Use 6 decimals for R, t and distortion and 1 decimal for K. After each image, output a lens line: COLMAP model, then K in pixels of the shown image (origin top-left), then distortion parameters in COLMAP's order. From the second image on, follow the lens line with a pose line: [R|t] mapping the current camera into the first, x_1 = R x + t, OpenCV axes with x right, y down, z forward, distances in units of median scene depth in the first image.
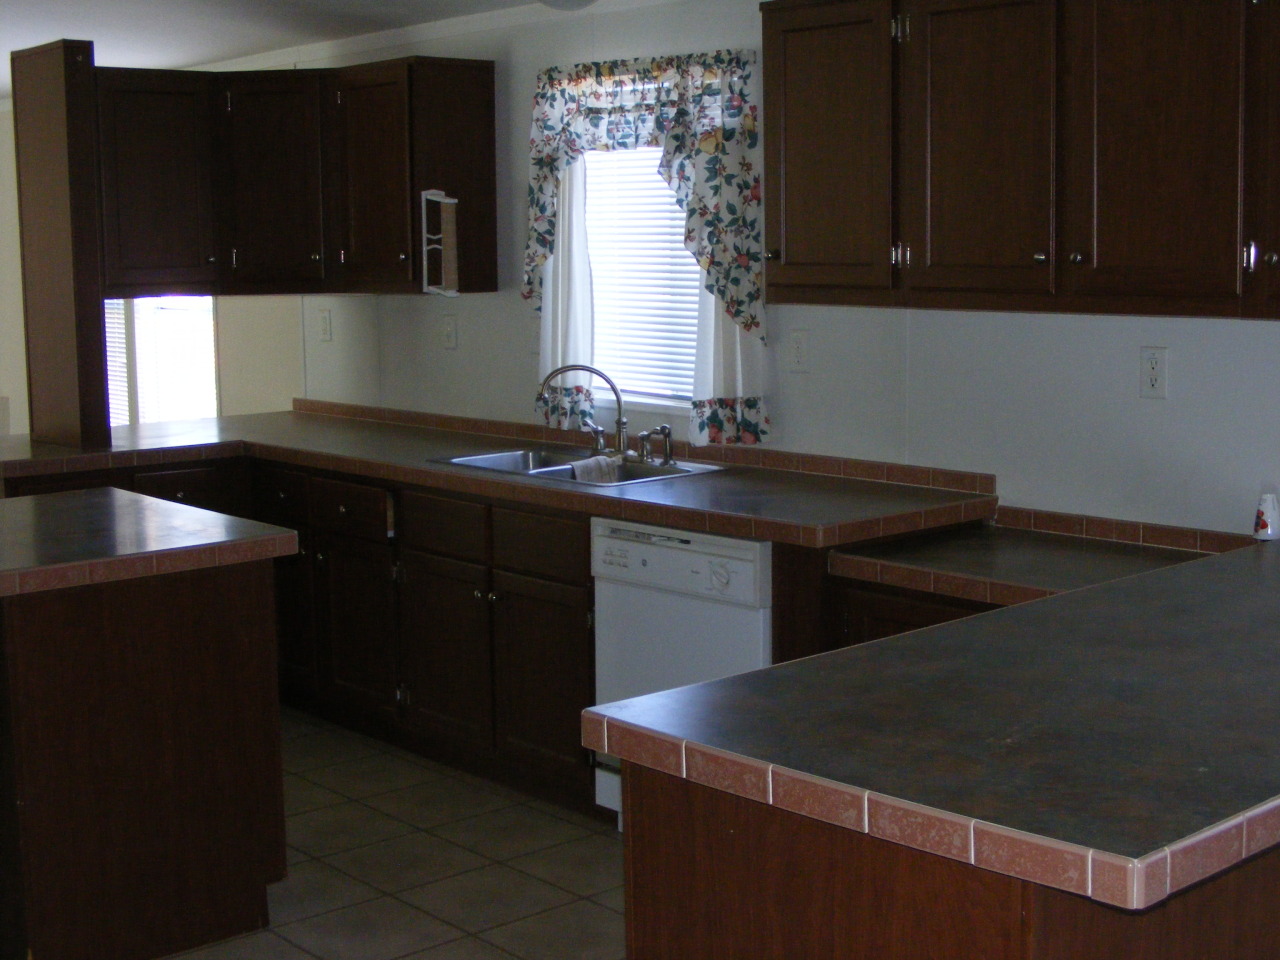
lens RADIAL K [[1802.0, 0, 643.1], [0, 1802.0, 488.3], [0, 0, 1]] dist [-0.120290, 0.000000]
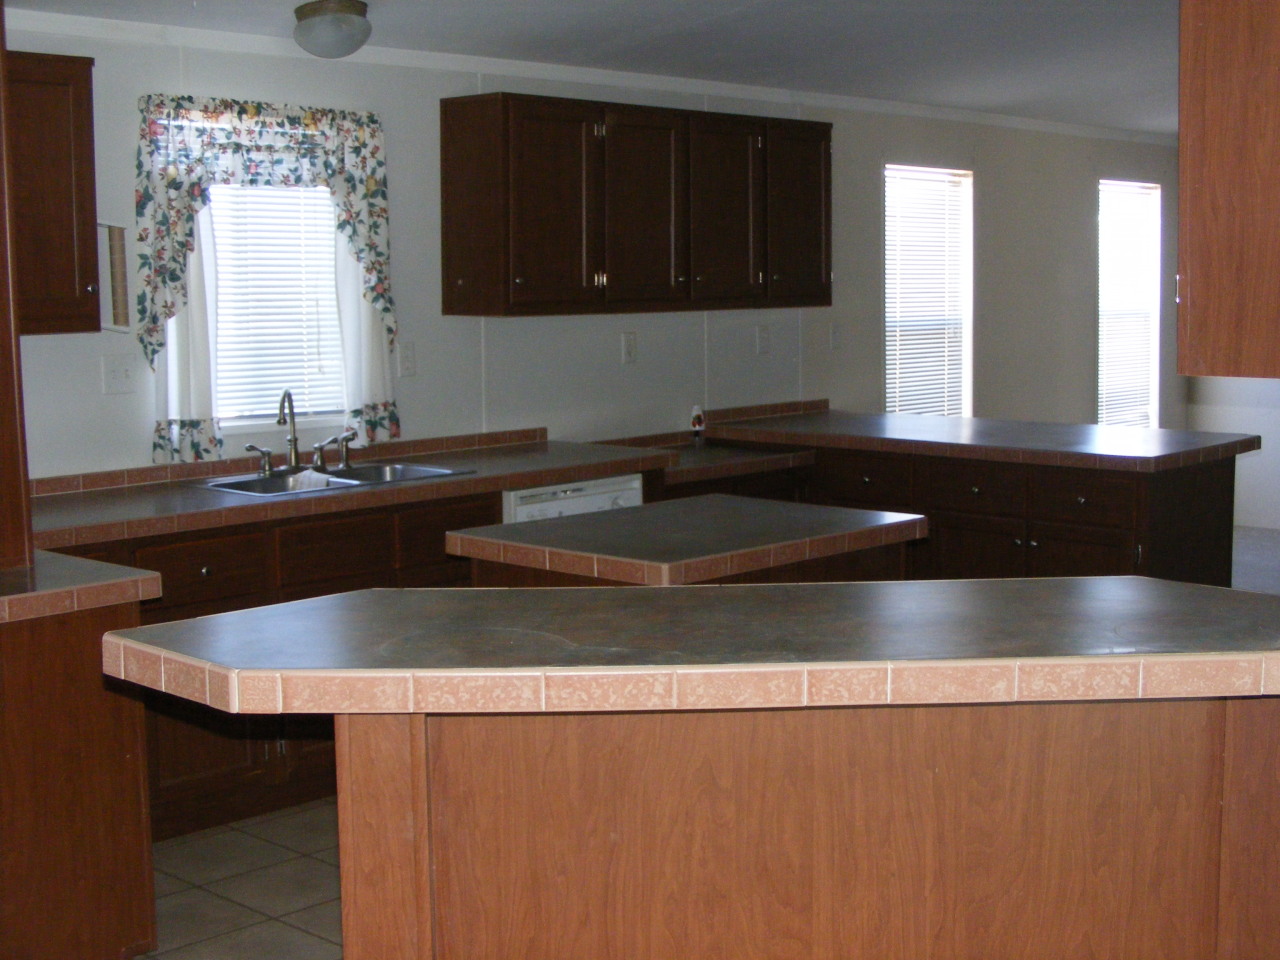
lens RADIAL K [[1802.0, 0, 635.9], [0, 1802.0, 479.0], [0, 0, 1]] dist [-0.120290, 0.000000]
pose [[-0.110390, -0.100772, 0.988766, -1.100578], [0.149036, 0.981920, 0.116713, -0.107966], [-0.982651, 0.160246, -0.093376, 0.904931]]
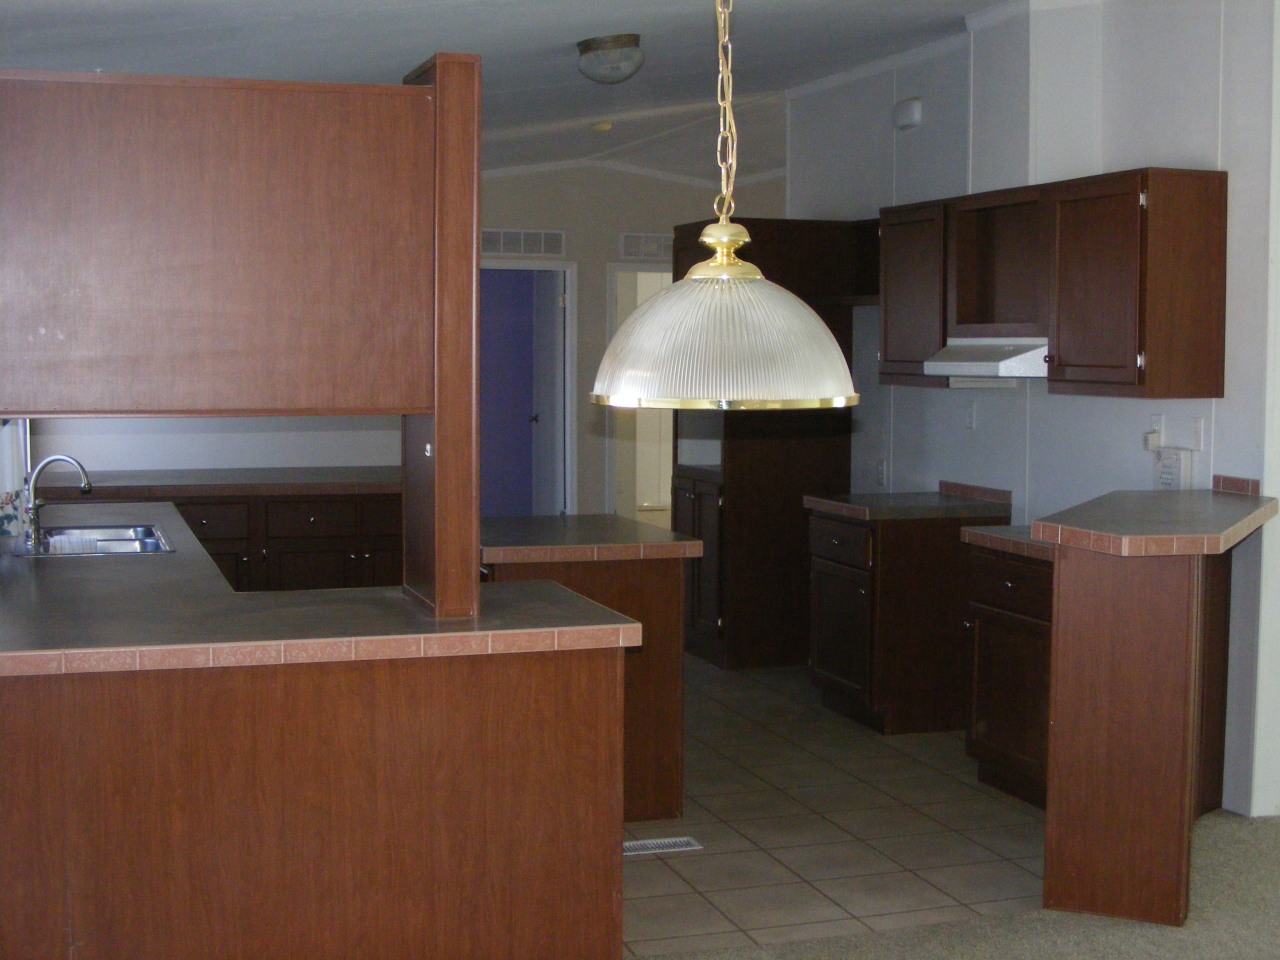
lens RADIAL K [[1802.0, 0, 638.1], [0, 1802.0, 477.4], [0, 0, 1]] dist [-0.120290, 0.000000]
pose [[0.906840, 0.033811, -0.420117, 0.516657], [-0.060073, 0.996969, -0.049434, 0.073717], [0.417173, 0.070066, 0.906122, -0.573731]]
